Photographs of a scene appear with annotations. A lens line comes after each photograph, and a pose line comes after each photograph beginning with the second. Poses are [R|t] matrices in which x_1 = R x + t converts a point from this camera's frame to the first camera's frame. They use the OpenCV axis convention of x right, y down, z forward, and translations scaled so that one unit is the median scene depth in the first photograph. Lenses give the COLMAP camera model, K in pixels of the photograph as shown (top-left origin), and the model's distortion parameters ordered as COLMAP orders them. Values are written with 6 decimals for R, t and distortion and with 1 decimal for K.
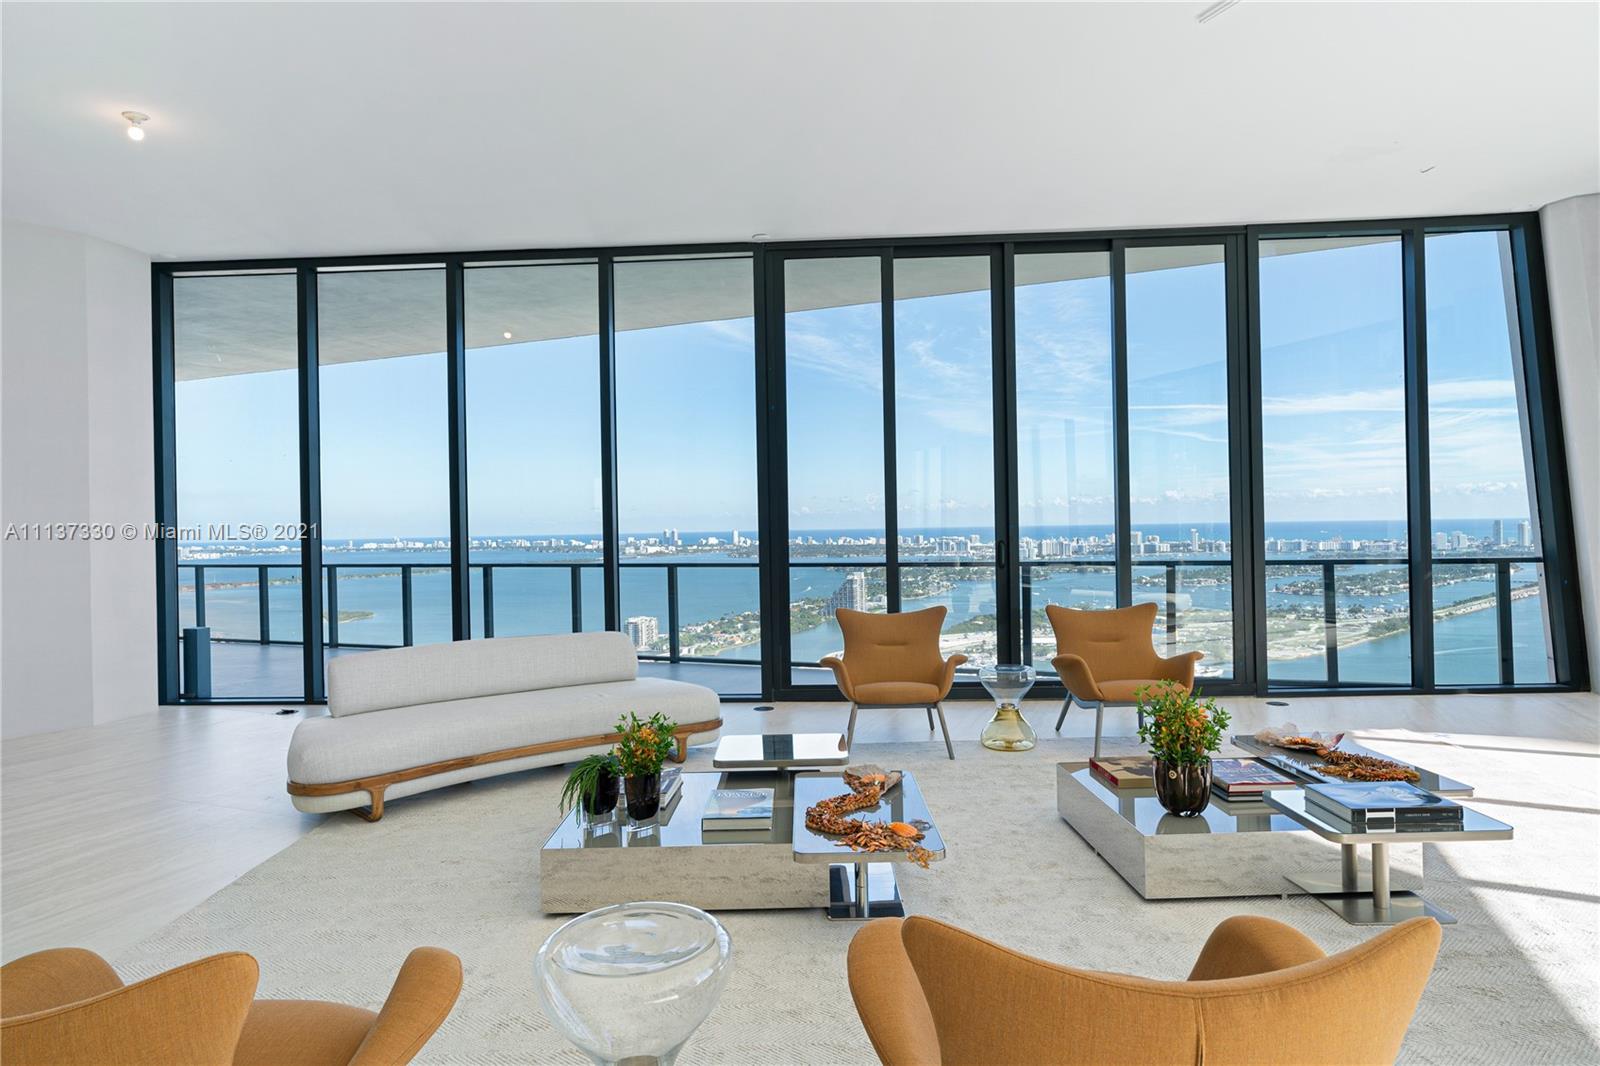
lens RADIAL K [[929.9, 0, 804.8], [0, 929.9, 519.3], [0, 0, 1]] dist [-0.002730, 0.002245]
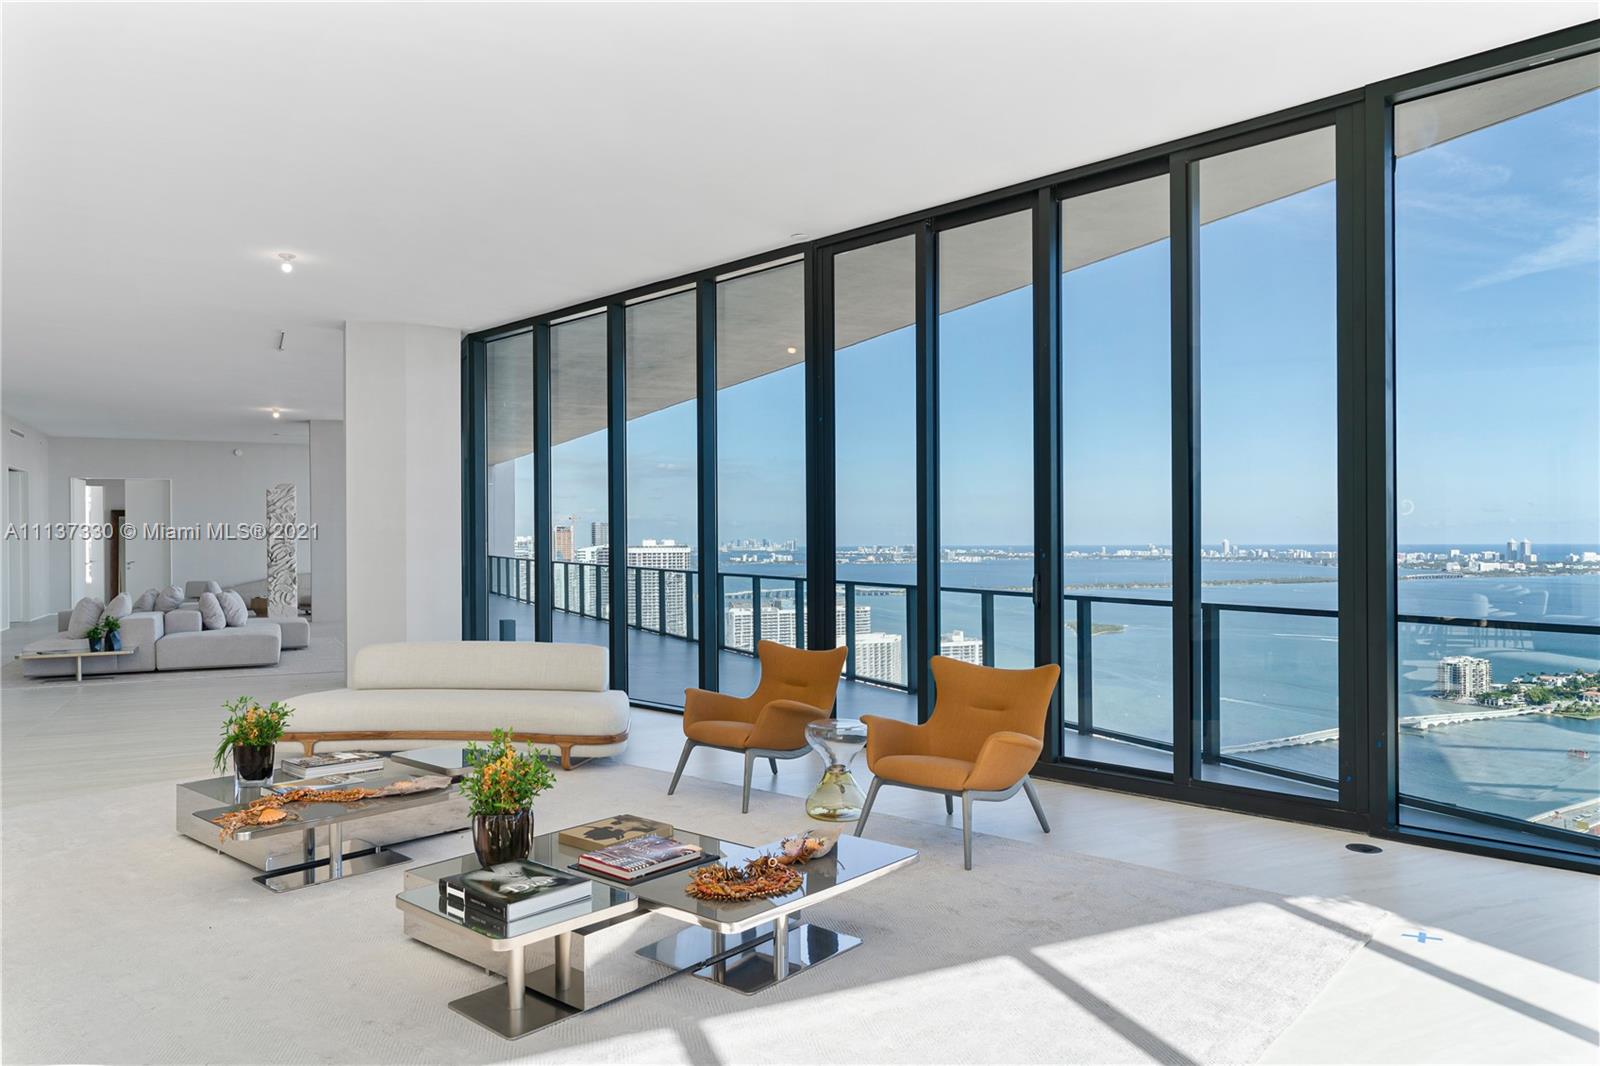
lens RADIAL K [[1084.6, 0, 795.4], [0, 1084.6, 538.1], [0, 0, 1]] dist [0.001602, -0.000082]
pose [[0.743588, 0.014306, -0.668485, 0.679100], [-0.005549, 0.999869, 0.015224, -0.019427], [0.668615, -0.007611, 0.743569, 0.190481]]
